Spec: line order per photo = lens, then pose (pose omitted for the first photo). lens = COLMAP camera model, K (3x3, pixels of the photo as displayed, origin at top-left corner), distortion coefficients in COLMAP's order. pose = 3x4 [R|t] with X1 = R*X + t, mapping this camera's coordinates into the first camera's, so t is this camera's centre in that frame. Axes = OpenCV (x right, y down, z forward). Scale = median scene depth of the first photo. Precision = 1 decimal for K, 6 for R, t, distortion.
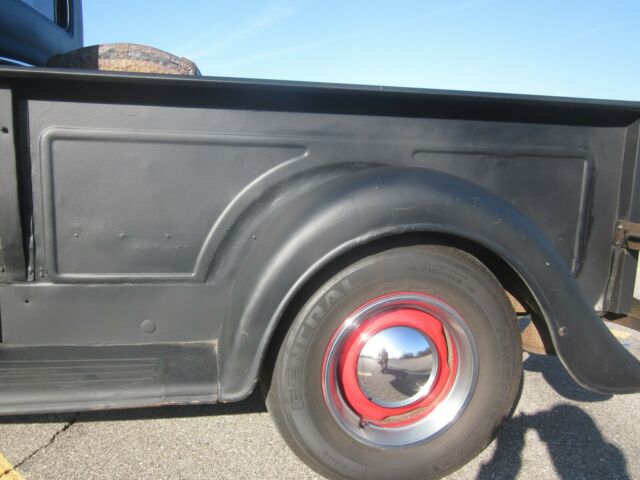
lens RADIAL K [[547.5, 0, 320.0], [0, 547.5, 240.0], [0, 0, 1]] dist [-0.040423, -0.012233]
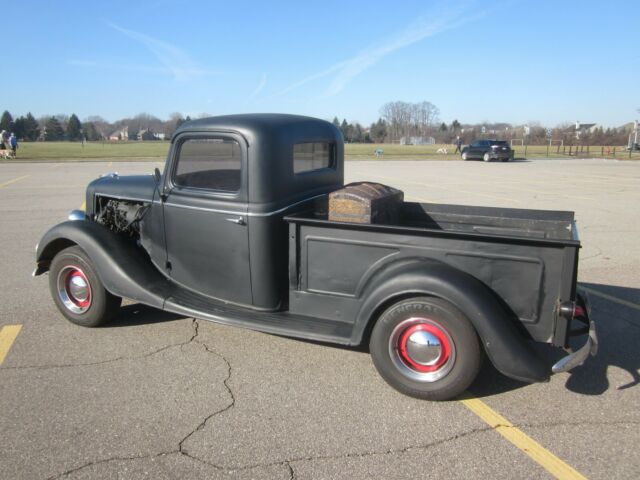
lens RADIAL K [[547.5, 0, 320.0], [0, 547.5, 240.0], [0, 0, 1]] dist [-0.040423, -0.012233]
pose [[0.819049, 0.086194, -0.567213, 1.103769], [-0.068372, 0.996269, 0.052666, -0.330747], [0.569636, -0.004355, 0.821886, -1.218502]]
